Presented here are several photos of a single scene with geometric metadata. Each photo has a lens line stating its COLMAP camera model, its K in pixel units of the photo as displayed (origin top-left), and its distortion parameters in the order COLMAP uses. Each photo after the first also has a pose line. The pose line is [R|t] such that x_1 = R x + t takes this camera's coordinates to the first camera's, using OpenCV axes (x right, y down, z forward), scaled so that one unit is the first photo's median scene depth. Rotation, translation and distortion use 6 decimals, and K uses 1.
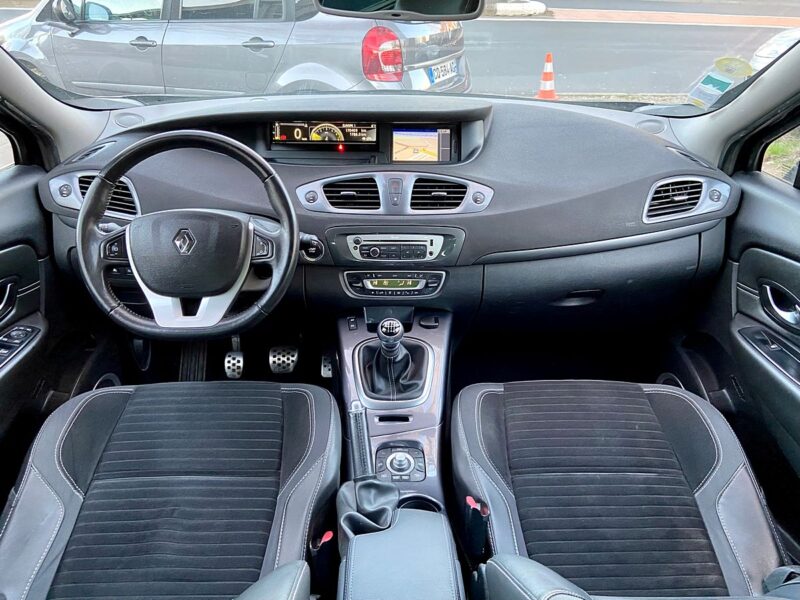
lens RADIAL K [[602.1, 0, 412.0], [0, 602.1, 293.5], [0, 0, 1]] dist [0.106426, -0.128862]
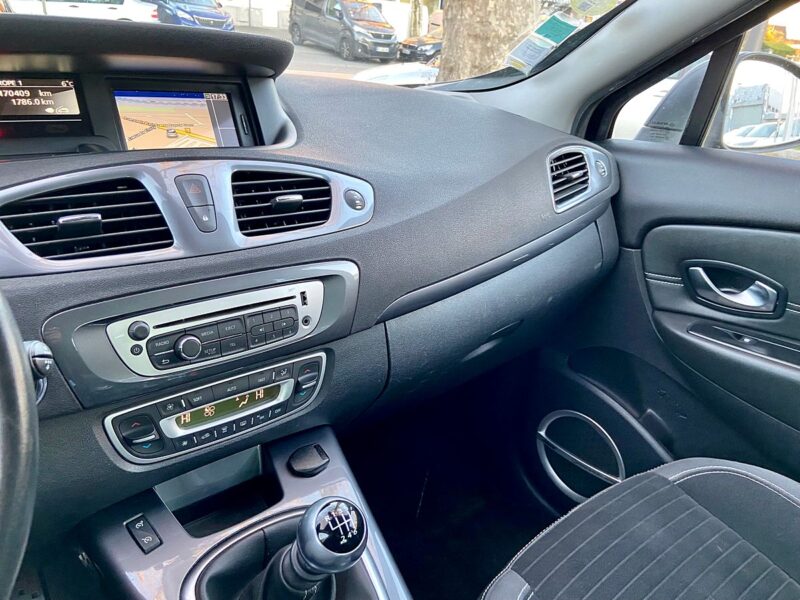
lens RADIAL K [[594.1, 0, 398.5], [0, 594.1, 288.8], [0, 0, 1]] dist [0.087126, -0.115077]
pose [[0.788032, -0.189589, 0.585715, -0.178092], [0.242389, 0.970104, -0.012105, -0.066571], [-0.565909, 0.151510, 0.810427, 0.565763]]
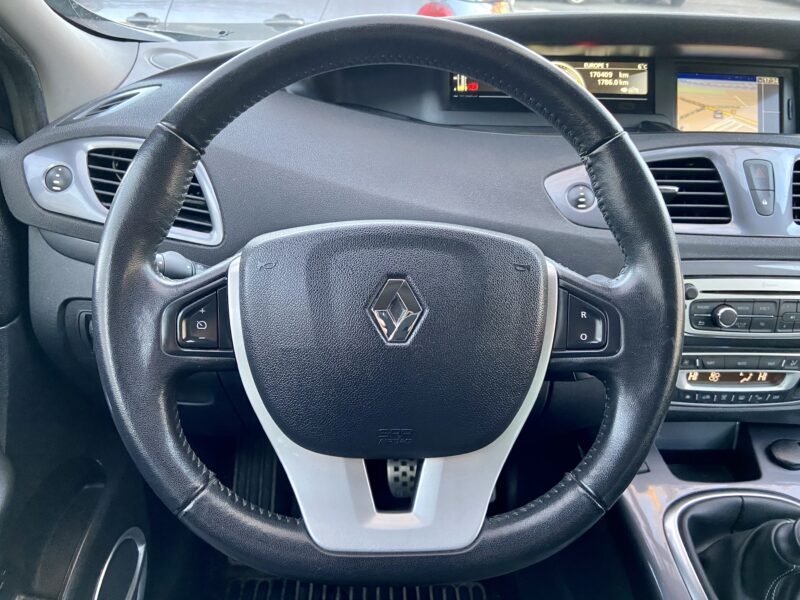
lens RADIAL K [[594.1, 0, 398.5], [0, 594.1, 288.8], [0, 0, 1]] dist [0.087126, -0.115077]
pose [[0.999618, 0.010789, 0.025448, -0.314759], [-0.010099, 0.999583, -0.027069, -0.073302], [-0.025730, 0.026801, 0.999310, 0.534835]]
